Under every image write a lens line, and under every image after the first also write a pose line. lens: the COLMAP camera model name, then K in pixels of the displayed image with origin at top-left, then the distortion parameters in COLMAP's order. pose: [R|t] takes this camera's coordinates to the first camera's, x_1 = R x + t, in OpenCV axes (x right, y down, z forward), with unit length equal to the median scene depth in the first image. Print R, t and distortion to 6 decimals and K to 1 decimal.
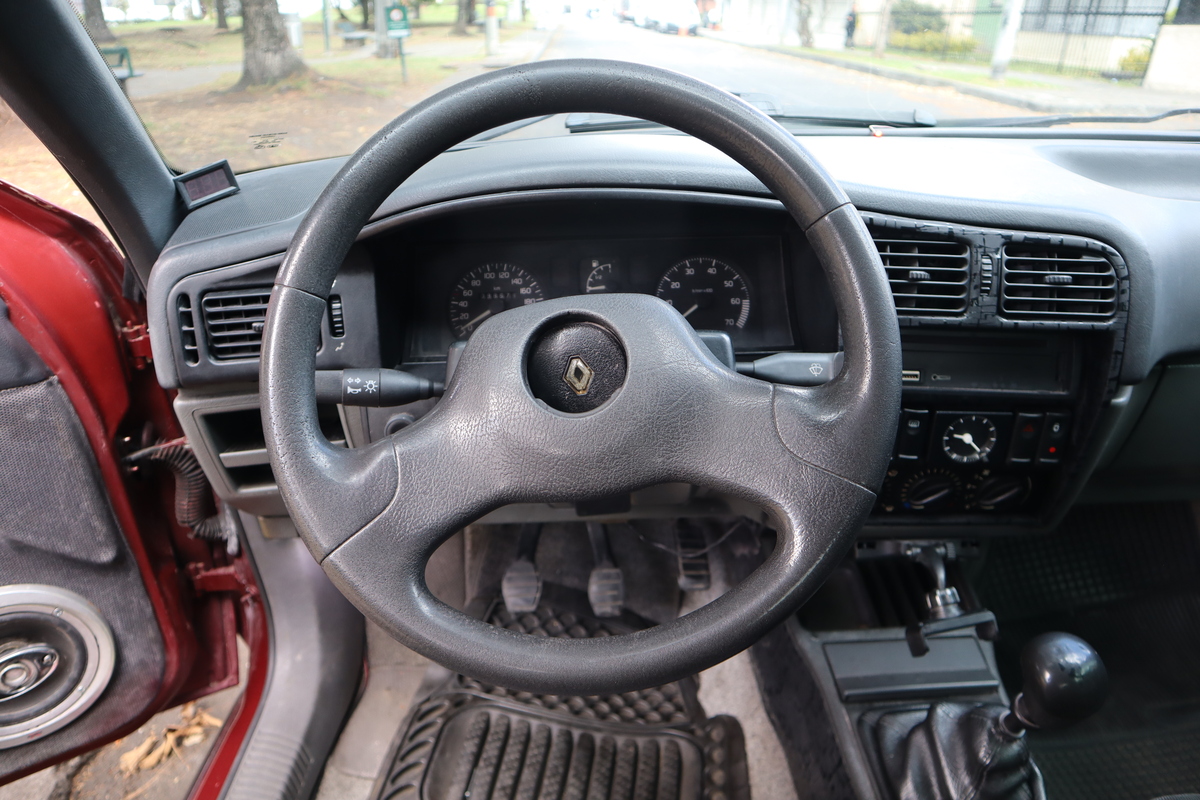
lens RADIAL K [[815.9, 0, 600.0], [0, 815.9, 400.0], [0, 0, 1]] dist [-0.126189, 0.062493]
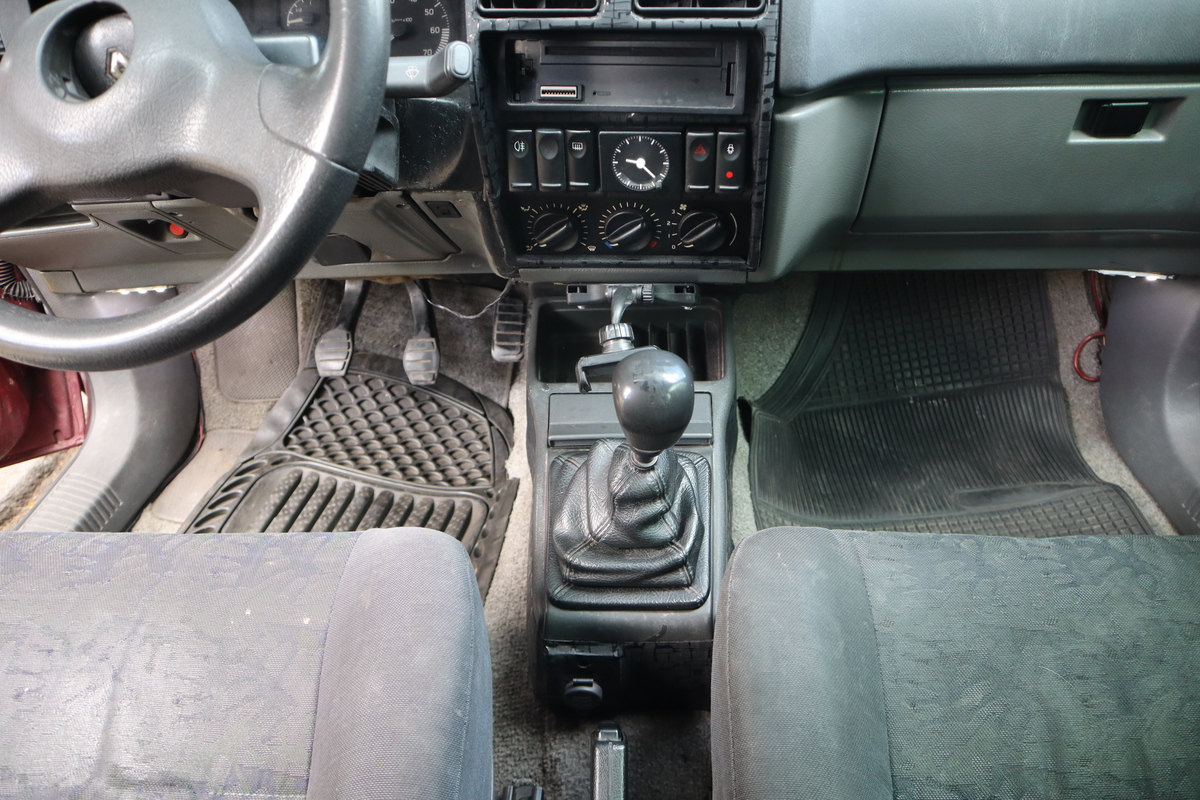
lens RADIAL K [[815.9, 0, 600.0], [0, 815.9, 400.0], [0, 0, 1]] dist [-0.126189, 0.062493]
pose [[0.997770, 0.019647, -0.063785, 0.347616], [-0.006646, 0.980187, 0.197961, 0.096355], [0.066411, -0.197095, 0.978132, 0.012998]]
